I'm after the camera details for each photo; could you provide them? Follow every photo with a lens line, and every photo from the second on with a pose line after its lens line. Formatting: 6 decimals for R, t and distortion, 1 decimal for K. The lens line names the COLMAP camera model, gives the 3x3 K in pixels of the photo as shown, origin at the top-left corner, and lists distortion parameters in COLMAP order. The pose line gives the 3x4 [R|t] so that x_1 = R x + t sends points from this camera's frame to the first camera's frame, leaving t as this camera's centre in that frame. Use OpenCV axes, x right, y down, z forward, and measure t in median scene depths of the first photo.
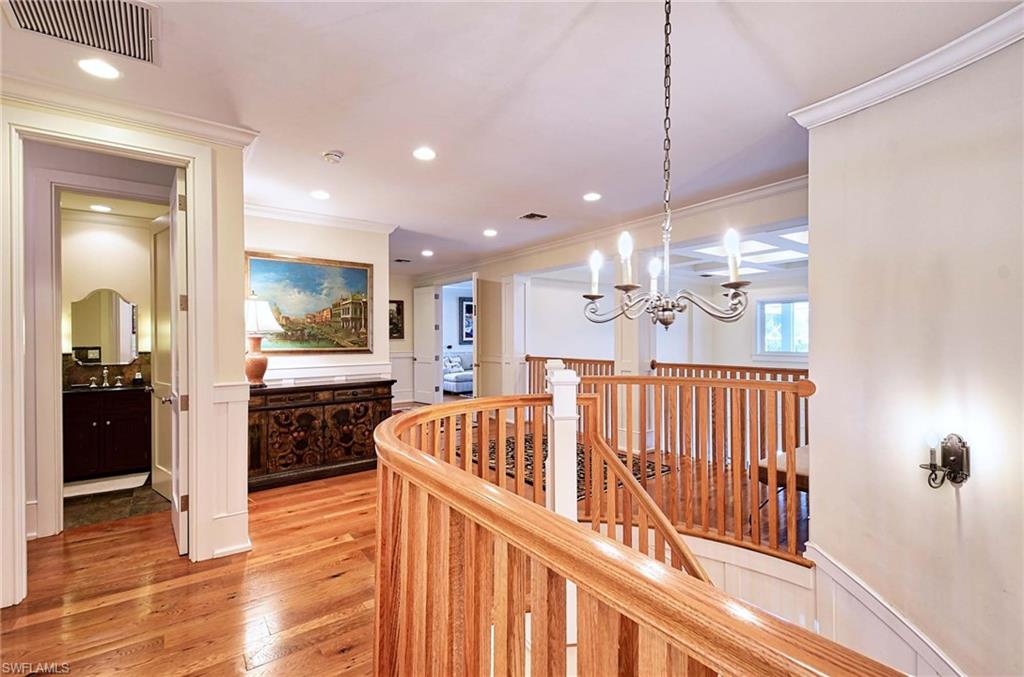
lens RADIAL K [[456.7, 0, 501.8], [0, 456.7, 341.8], [0, 0, 1]] dist [-0.000384, -0.000894]
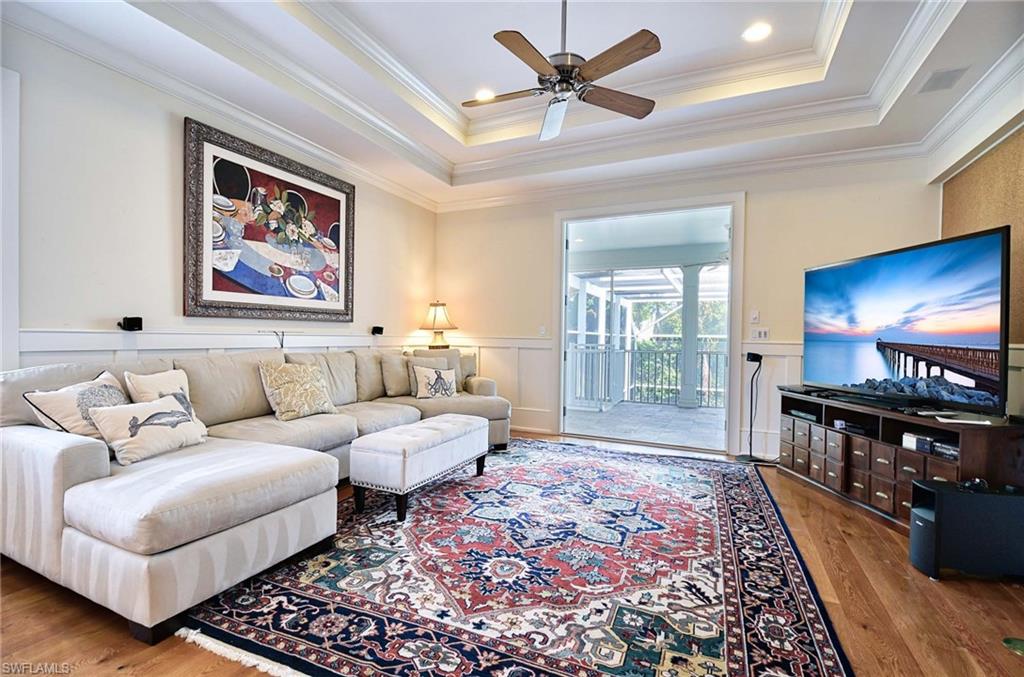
lens RADIAL K [[456.7, 0, 501.8], [0, 456.7, 341.8], [0, 0, 1]] dist [-0.000384, -0.000894]
pose [[0.876971, 0.004484, 0.480523, -0.064999], [-0.015732, 0.999688, 0.019383, 0.013299], [-0.480286, -0.024558, 0.876768, 0.751384]]
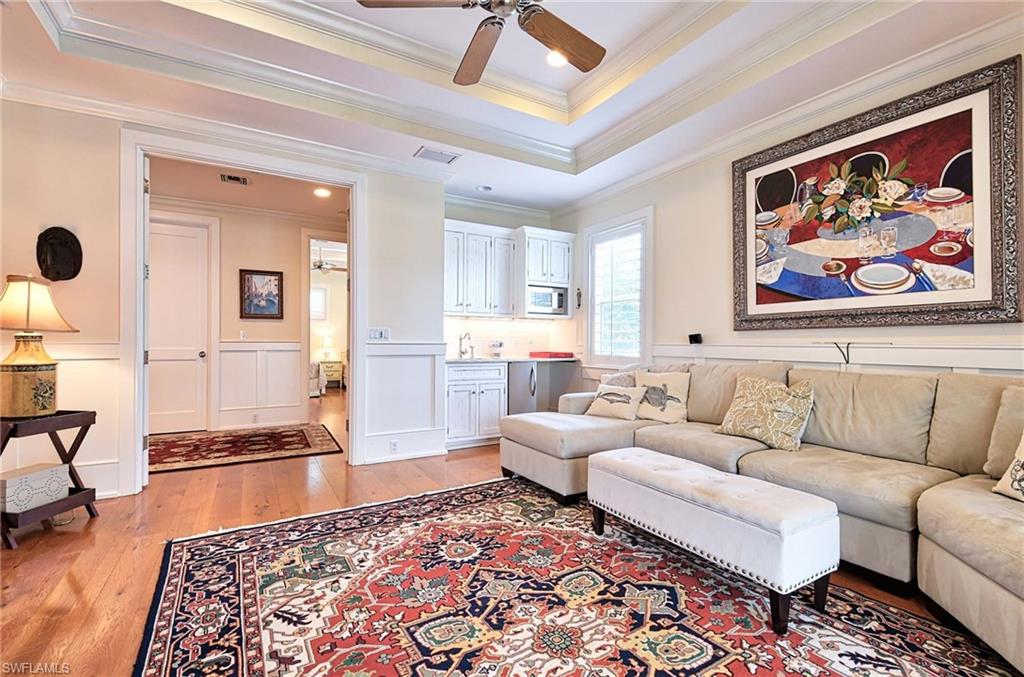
lens RADIAL K [[456.7, 0, 501.8], [0, 456.7, 341.8], [0, 0, 1]] dist [-0.000384, -0.000894]
pose [[-0.111160, -0.000682, -0.993802, 0.217433], [-0.002899, 0.999996, -0.000362, 0.014816], [0.993798, 0.002841, -0.111162, 0.944833]]
